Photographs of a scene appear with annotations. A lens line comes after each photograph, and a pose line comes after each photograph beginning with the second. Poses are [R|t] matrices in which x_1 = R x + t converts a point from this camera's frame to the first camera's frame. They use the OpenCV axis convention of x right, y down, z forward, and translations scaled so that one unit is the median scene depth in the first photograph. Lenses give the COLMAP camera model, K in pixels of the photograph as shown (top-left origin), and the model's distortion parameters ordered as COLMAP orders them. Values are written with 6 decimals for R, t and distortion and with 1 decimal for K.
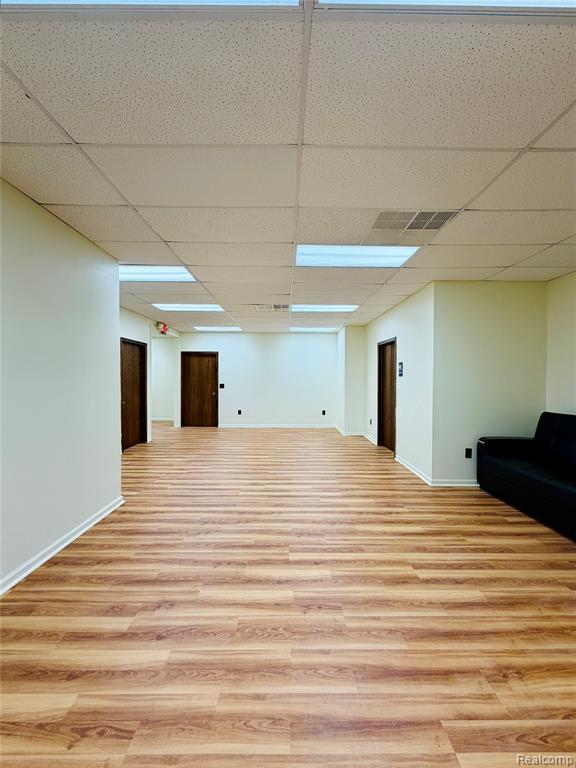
lens RADIAL K [[308.0, 0, 287.7], [0, 308.0, 382.0], [0, 0, 1]] dist [0.004262, 0.000554]
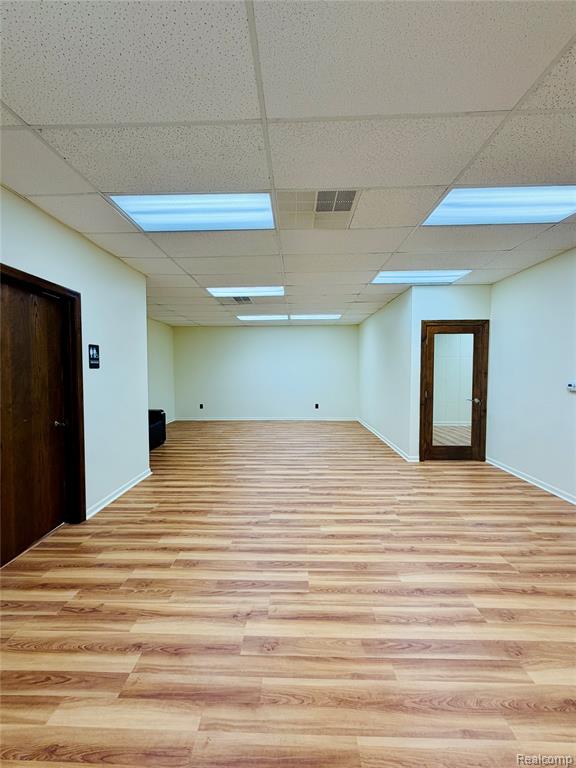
lens RADIAL K [[308.0, 0, 287.1], [0, 308.0, 383.5], [0, 0, 1]] dist [0.004262, 0.000554]
pose [[-0.999440, -0.000270, 0.033453, -0.030941], [0.001525, 0.998560, 0.053620, -0.024269], [-0.033420, 0.053641, -0.998001, 1.859474]]
